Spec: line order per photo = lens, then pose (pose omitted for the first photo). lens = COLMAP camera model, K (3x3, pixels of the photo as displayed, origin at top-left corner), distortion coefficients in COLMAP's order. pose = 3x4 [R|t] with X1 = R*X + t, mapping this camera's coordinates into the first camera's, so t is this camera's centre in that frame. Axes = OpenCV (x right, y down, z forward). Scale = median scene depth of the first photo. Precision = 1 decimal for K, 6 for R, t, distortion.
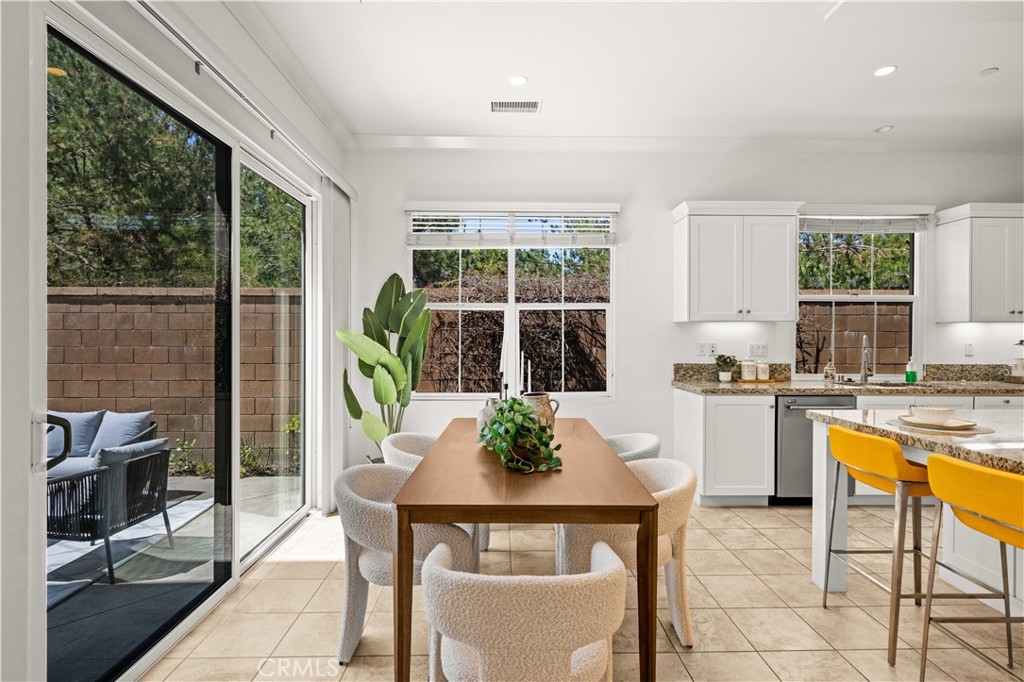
lens RADIAL K [[521.1, 0, 514.7], [0, 521.1, 344.3], [0, 0, 1]] dist [-0.000022, 0.000209]
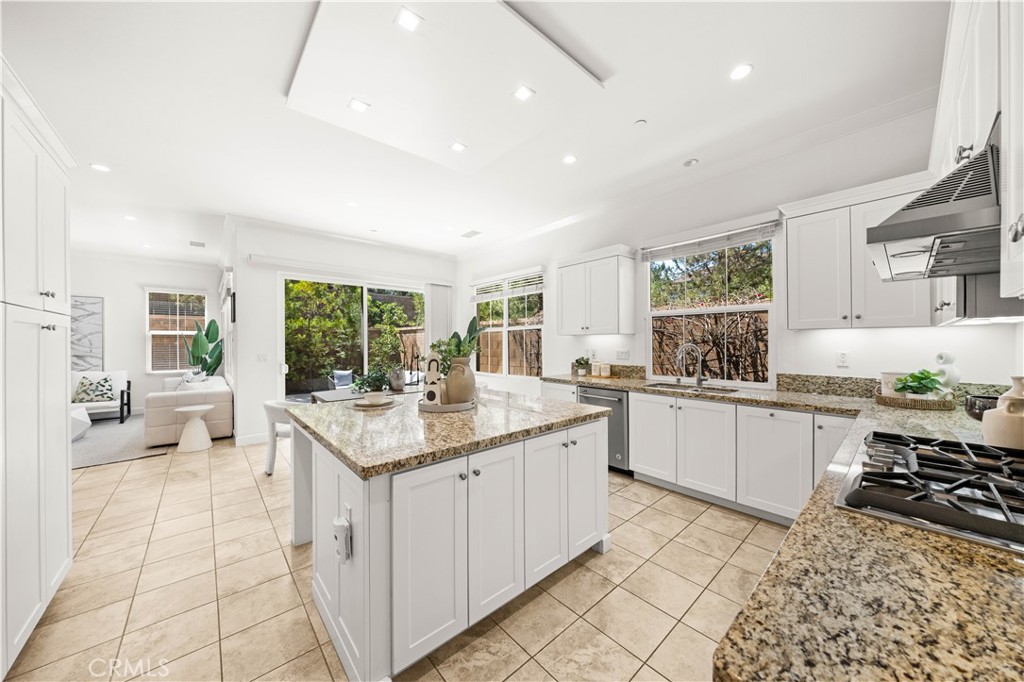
lens RADIAL K [[350.0, 0, 509.2], [0, 350.0, 342.3], [0, 0, 1]] dist [-0.001285, -0.000108]
pose [[0.639144, -0.002994, -0.769081, 0.975602], [-0.007055, 0.999928, -0.009756, -0.010554], [0.769055, 0.011661, 0.639077, 0.192836]]
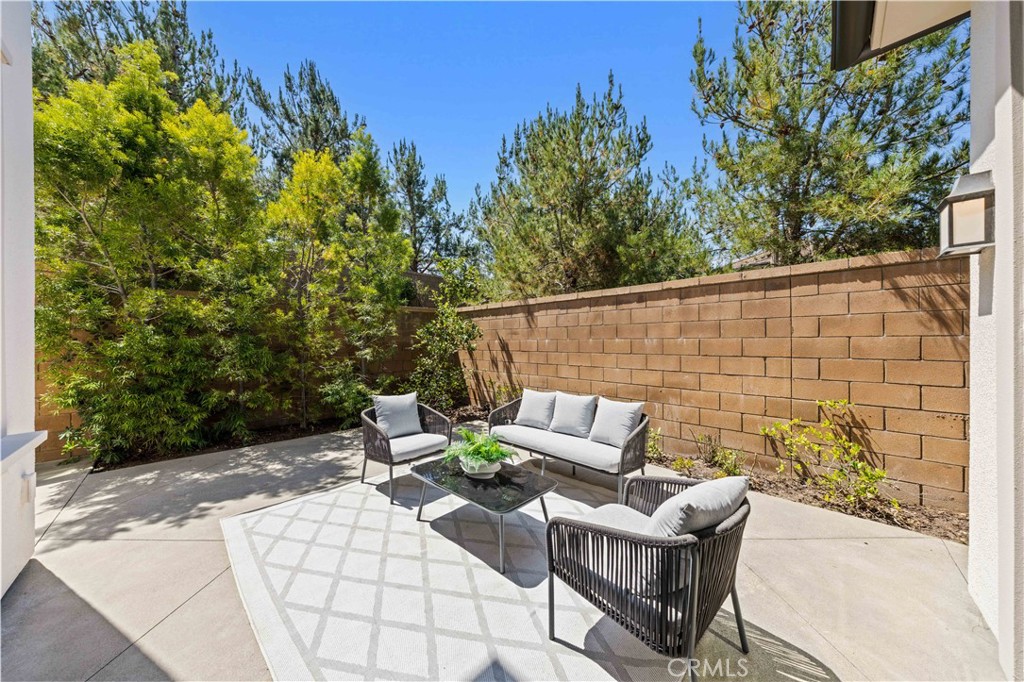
lens RADIAL K [[328.6, 0, 502.6], [0, 328.6, 339.4], [0, 0, 1]] dist [-0.000264, 0.000035]
pose [[0.692495, -0.006431, -0.721394, -0.444486], [-0.002588, 0.999932, -0.011399, 0.018688], [0.721418, 0.009761, 0.692431, 0.395308]]
